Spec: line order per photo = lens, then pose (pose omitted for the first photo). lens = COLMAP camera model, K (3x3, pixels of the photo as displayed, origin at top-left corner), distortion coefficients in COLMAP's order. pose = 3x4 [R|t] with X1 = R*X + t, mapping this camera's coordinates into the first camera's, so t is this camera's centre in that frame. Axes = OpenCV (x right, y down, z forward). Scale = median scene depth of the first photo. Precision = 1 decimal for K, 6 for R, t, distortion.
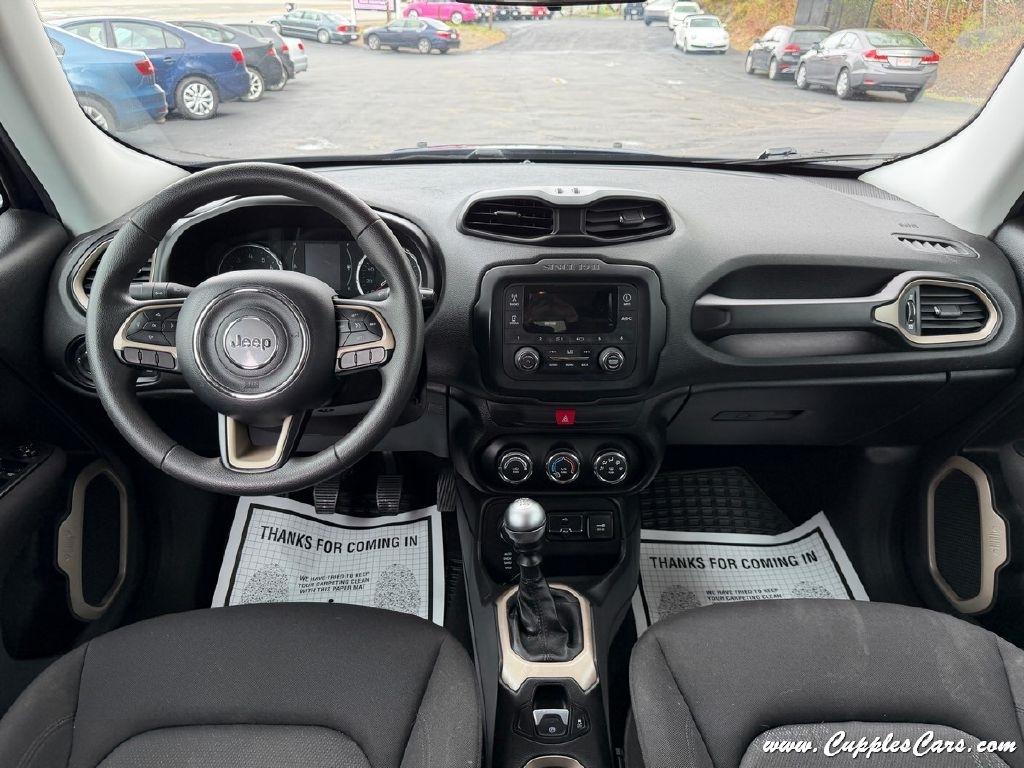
lens RADIAL K [[803.3, 0, 512.0], [0, 803.3, 384.0], [0, 0, 1]] dist [0.141979, -0.248422]
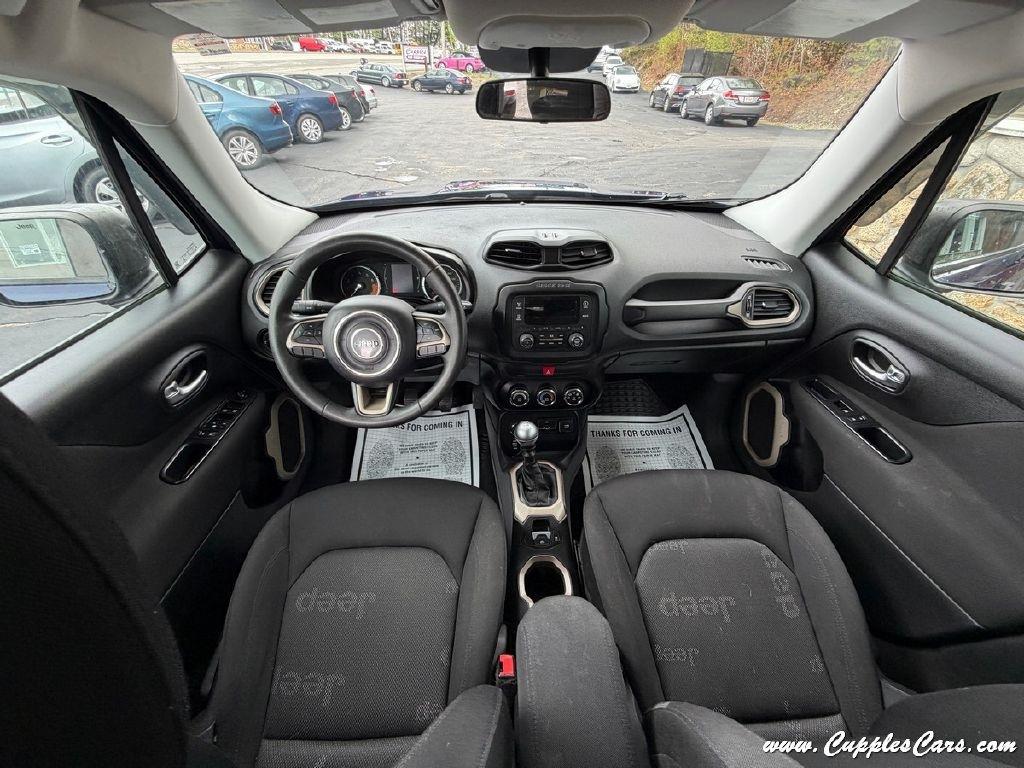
lens RADIAL K [[452.4, 0, 513.5], [0, 452.4, 401.2], [0, 0, 1]] dist [0.013291, -0.000702]
pose [[0.999830, -0.015092, 0.010575, -0.019389], [0.012501, 0.977076, 0.212522, -0.100398], [-0.013539, -0.212354, 0.977099, 0.032075]]
